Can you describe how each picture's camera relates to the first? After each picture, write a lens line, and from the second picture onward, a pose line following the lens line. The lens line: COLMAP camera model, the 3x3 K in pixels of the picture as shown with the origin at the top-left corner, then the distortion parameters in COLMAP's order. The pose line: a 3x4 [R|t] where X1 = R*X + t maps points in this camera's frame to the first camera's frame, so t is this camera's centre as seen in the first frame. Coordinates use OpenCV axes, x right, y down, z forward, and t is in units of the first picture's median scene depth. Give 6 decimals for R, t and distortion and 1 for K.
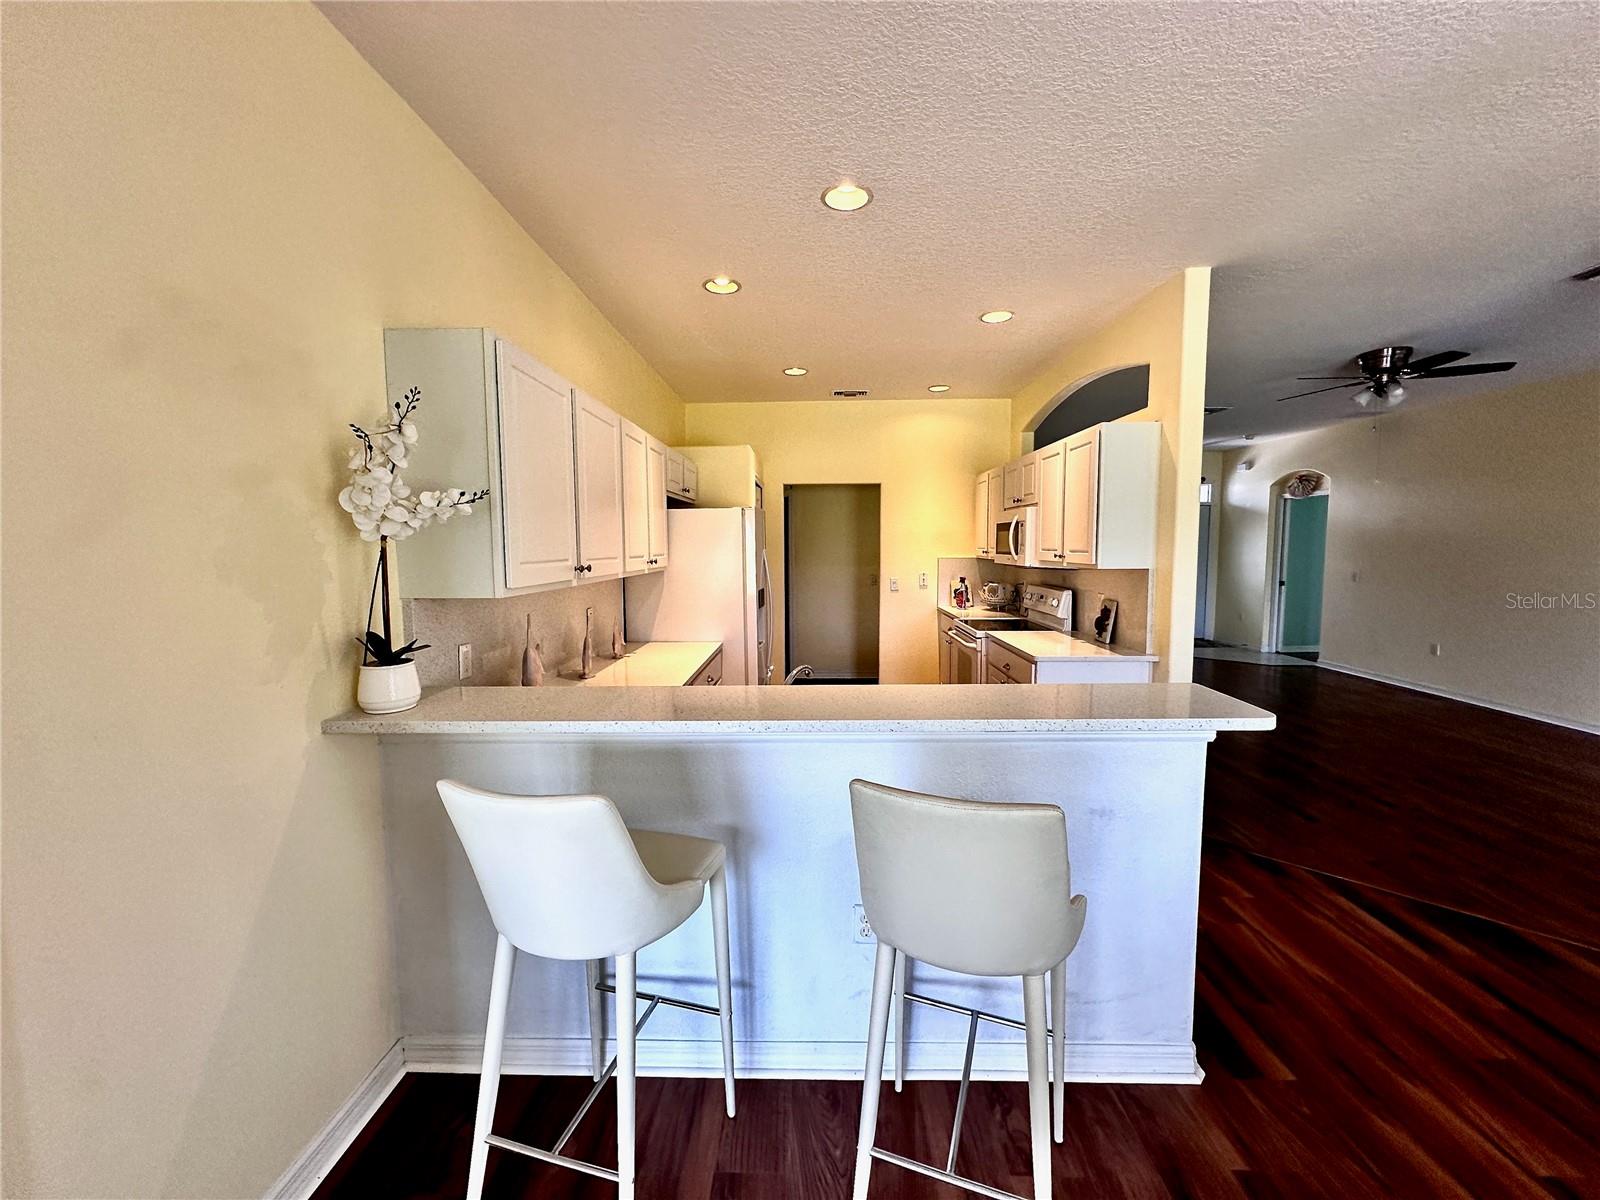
lens RADIAL K [[641.7, 0, 798.5], [0, 641.7, 599.0], [0, 0, 1]] dist [-0.003175, 0.000936]
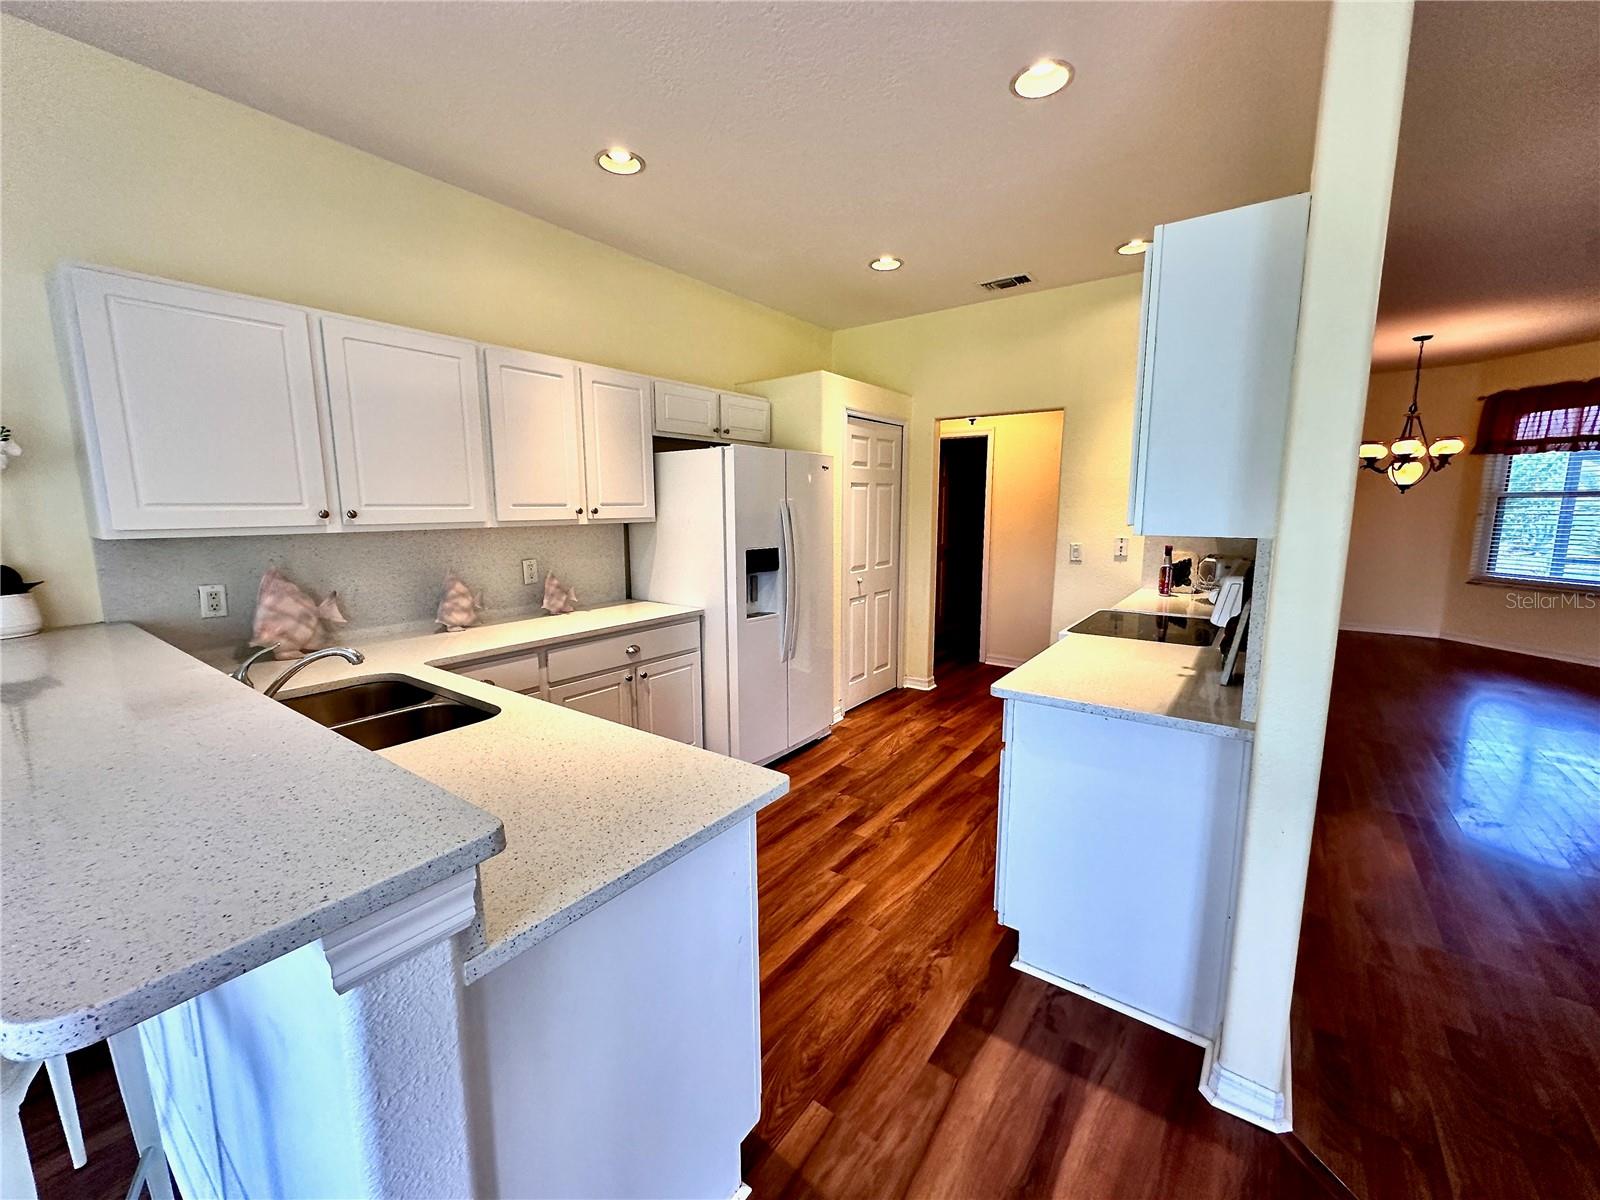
lens RADIAL K [[641.7, 0, 802.0], [0, 641.7, 598.3], [0, 0, 1]] dist [-0.003175, 0.000936]
pose [[0.823012, 0.087648, -0.561221, 0.508523], [-0.051105, 0.995442, 0.080518, -0.023818], [0.565720, -0.037586, 0.823740, 0.413151]]
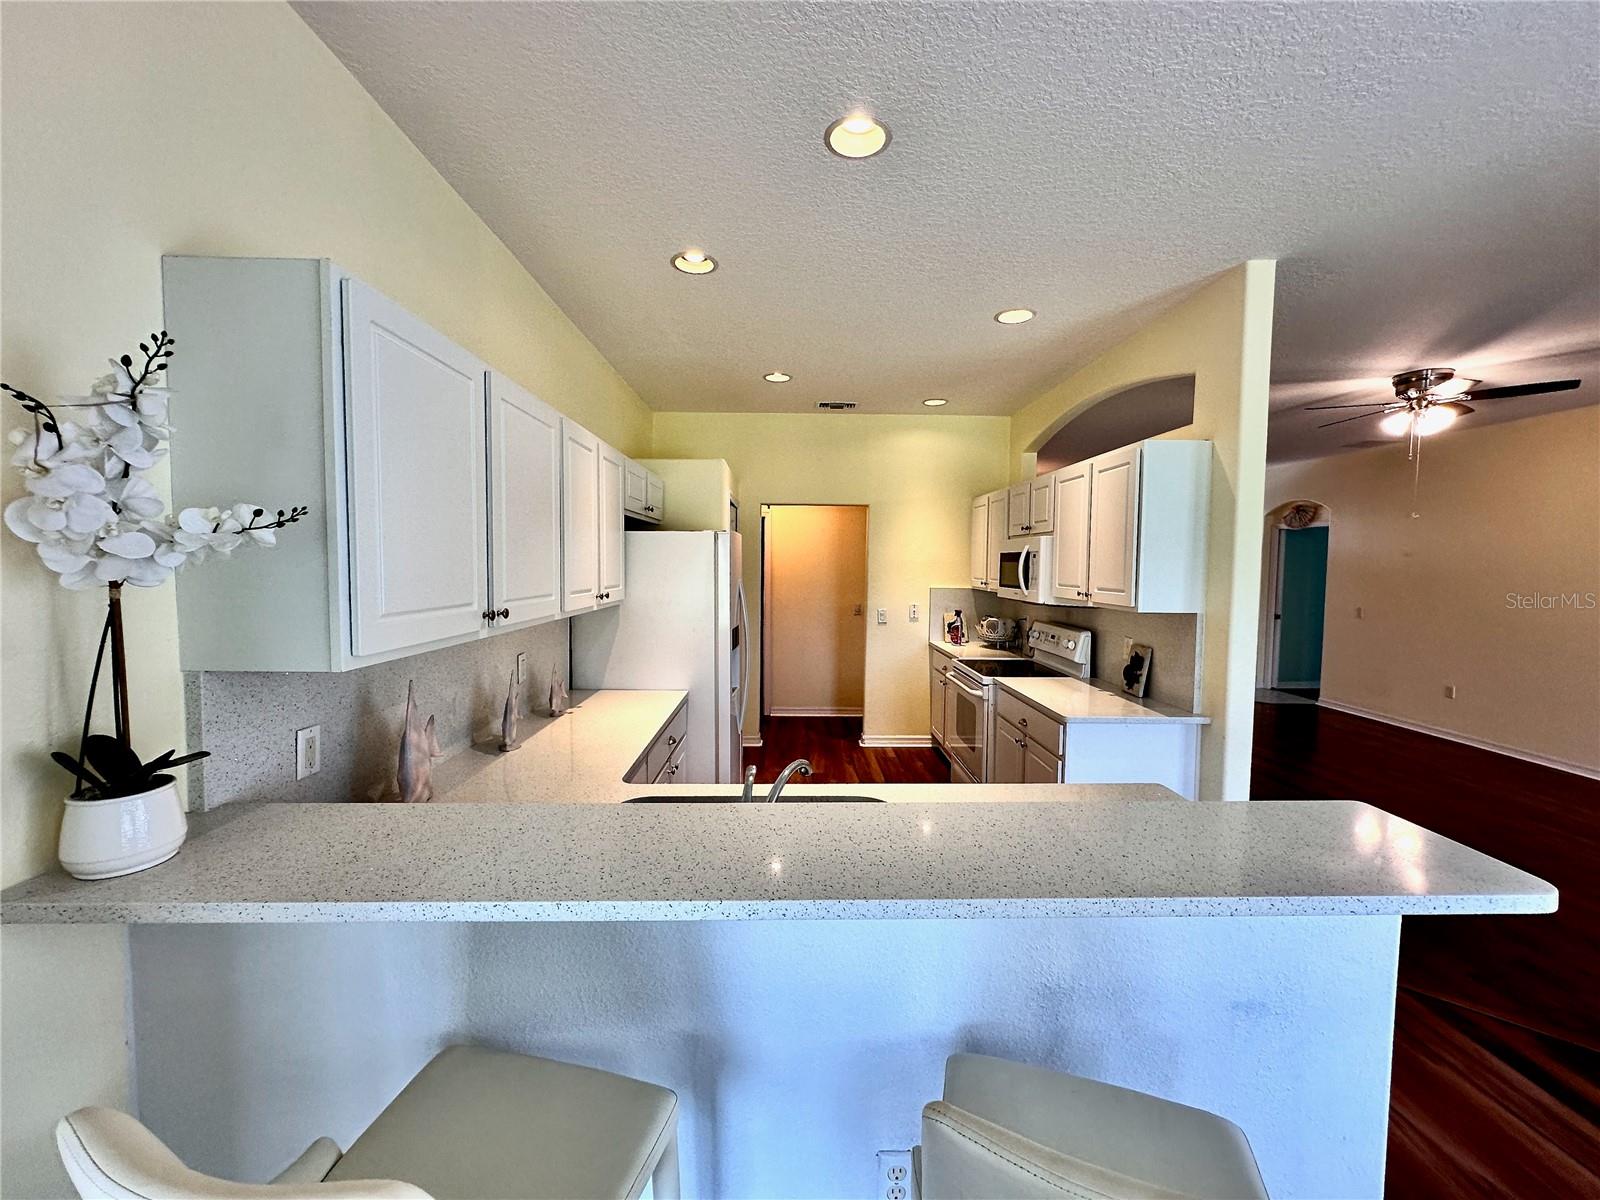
lens RADIAL K [[641.7, 0, 800.4], [0, 641.7, 598.8], [0, 0, 1]] dist [-0.003175, 0.000936]
pose [[0.998779, 0.013813, 0.047426, -0.015437], [-0.012403, 0.999476, -0.029905, -0.032404], [-0.047814, 0.029280, 0.998427, 0.169288]]
